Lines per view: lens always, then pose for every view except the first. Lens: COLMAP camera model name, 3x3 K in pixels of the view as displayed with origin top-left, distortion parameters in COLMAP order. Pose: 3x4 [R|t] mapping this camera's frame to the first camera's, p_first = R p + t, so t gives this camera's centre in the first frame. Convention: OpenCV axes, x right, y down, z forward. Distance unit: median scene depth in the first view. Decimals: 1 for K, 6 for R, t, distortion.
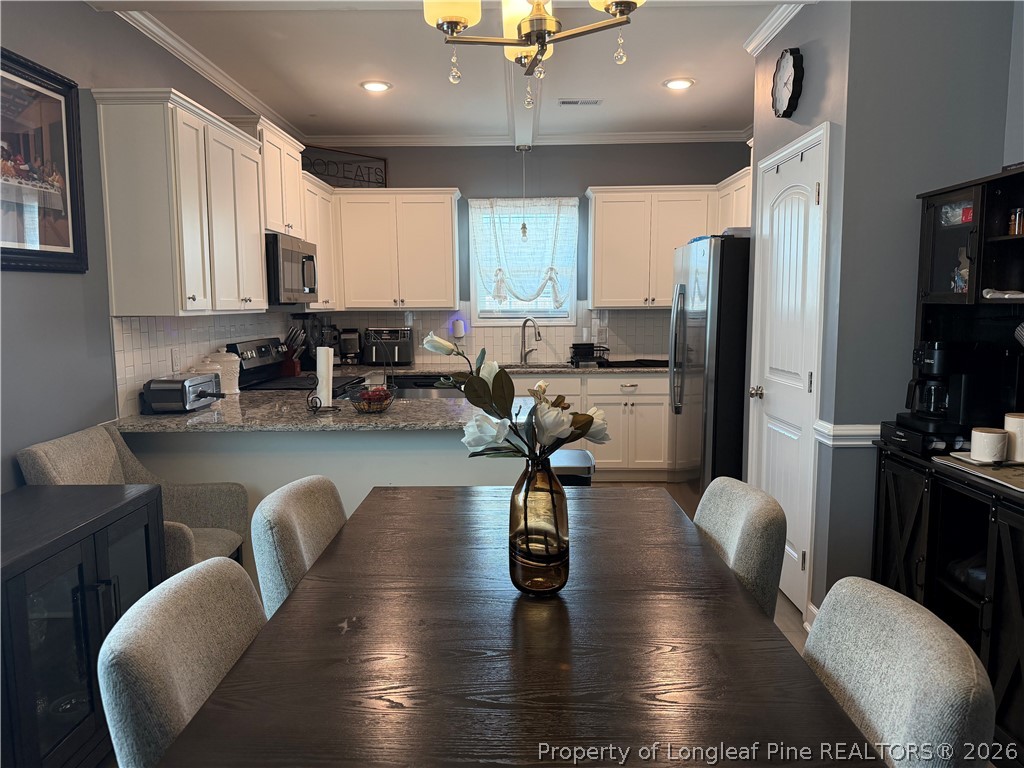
lens RADIAL K [[723.5, 0, 512.0], [0, 723.5, 383.2], [0, 0, 1]] dist [0.041506, -0.033280]
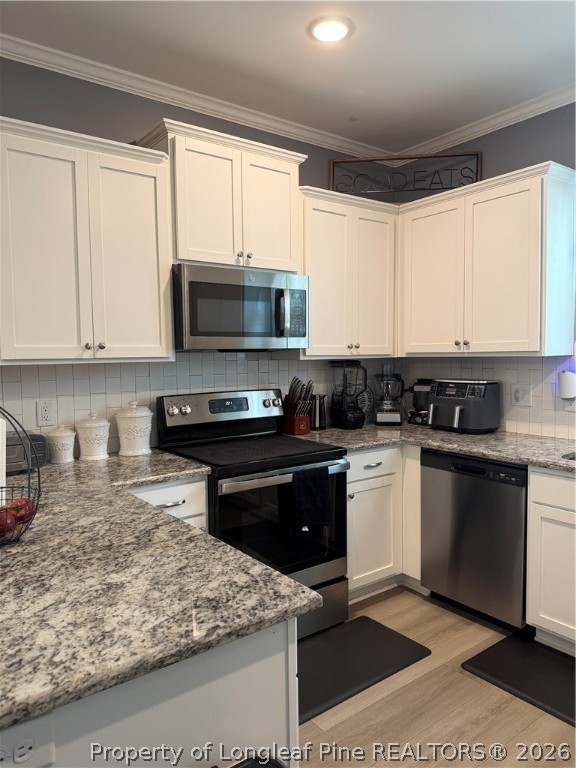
lens RADIAL K [[542.6, 0, 287.0], [0, 542.6, 383.2], [0, 0, 1]] dist [0.041506, -0.033280]
pose [[0.613275, 0.038668, -0.788922, 0.163839], [-0.073916, 0.997228, -0.008581, -0.056668], [0.786403, 0.063577, 0.614433, 0.534898]]
